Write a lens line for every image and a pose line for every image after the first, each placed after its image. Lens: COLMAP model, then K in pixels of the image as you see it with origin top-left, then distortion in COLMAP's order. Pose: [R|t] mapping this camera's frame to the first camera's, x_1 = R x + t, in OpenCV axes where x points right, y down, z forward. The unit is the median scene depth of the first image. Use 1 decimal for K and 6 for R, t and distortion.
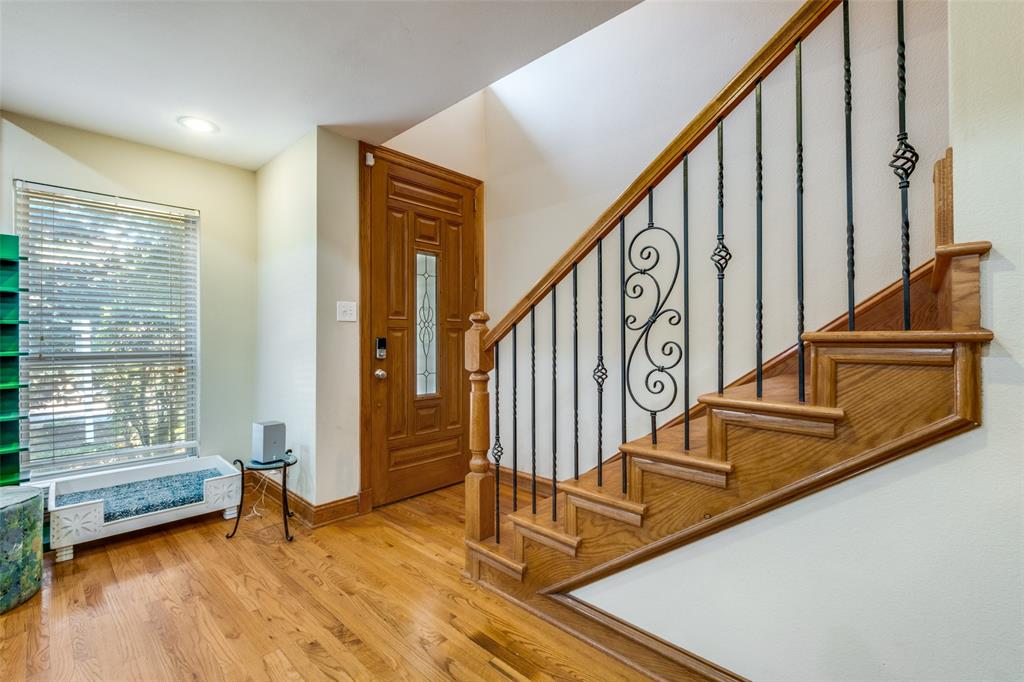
lens RADIAL K [[444.9, 0, 511.6], [0, 444.9, 337.2], [0, 0, 1]] dist [-0.001597, -0.000453]
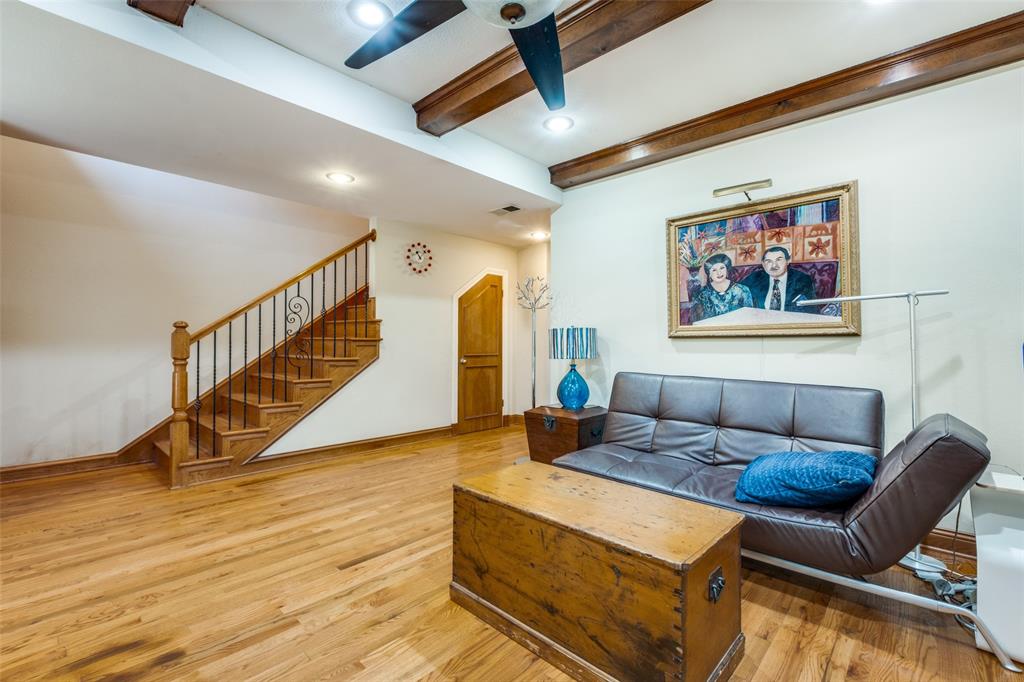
lens RADIAL K [[444.9, 0, 511.6], [0, 444.9, 337.2], [0, 0, 1]] dist [-0.001597, -0.000453]
pose [[0.005544, 0.007446, 0.999957, -1.712144], [-0.012073, 0.999900, -0.007379, -0.002504], [-0.999912, -0.012032, 0.005633, -0.203069]]
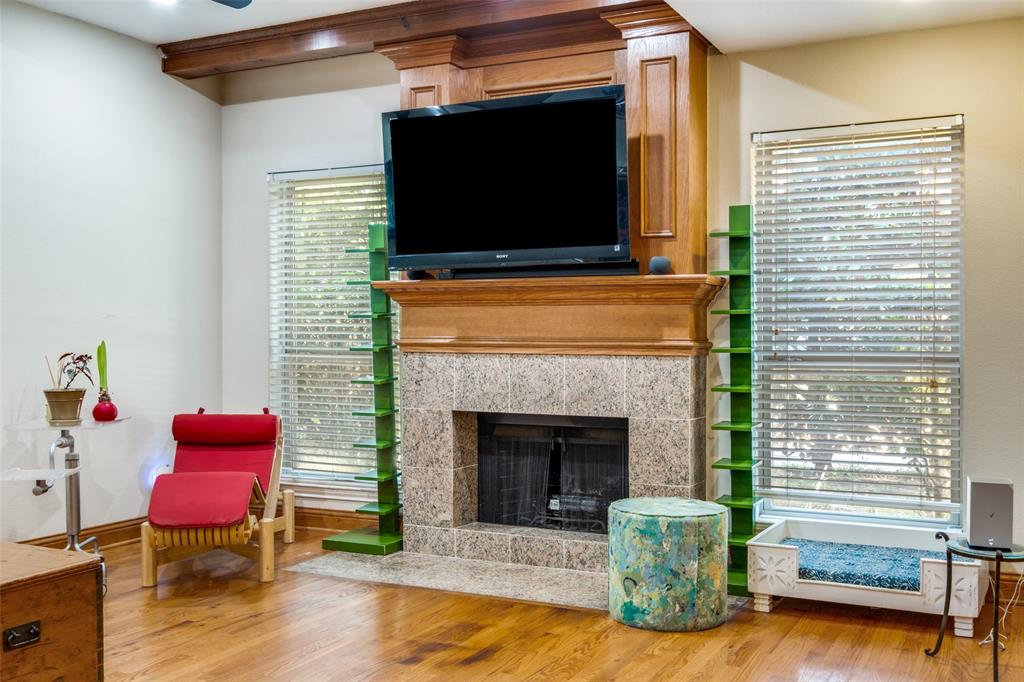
lens RADIAL K [[1032.7, 0, 510.7], [0, 1032.7, 381.6], [0, 0, 1]] dist [-0.010364, -0.011989]
pose [[0.278257, 0.043723, -0.959511, 0.580959], [0.002545, 0.998926, 0.046257, 0.004975], [0.960503, -0.015313, 0.277847, 0.055182]]
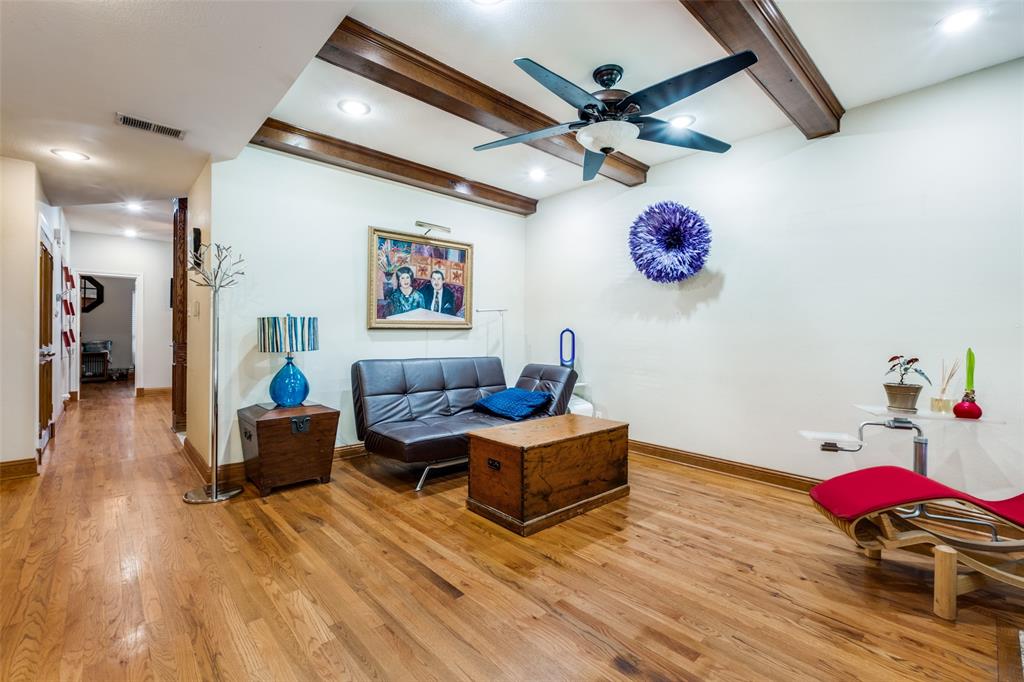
lens RADIAL K [[444.9, 0, 511.6], [0, 444.9, 337.2], [0, 0, 1]] dist [-0.001597, -0.000453]
pose [[-0.996650, -0.013214, 0.080706, -0.867739], [-0.013096, 0.999912, 0.001996, 0.005384], [-0.080725, 0.000933, -0.996736, 1.052392]]
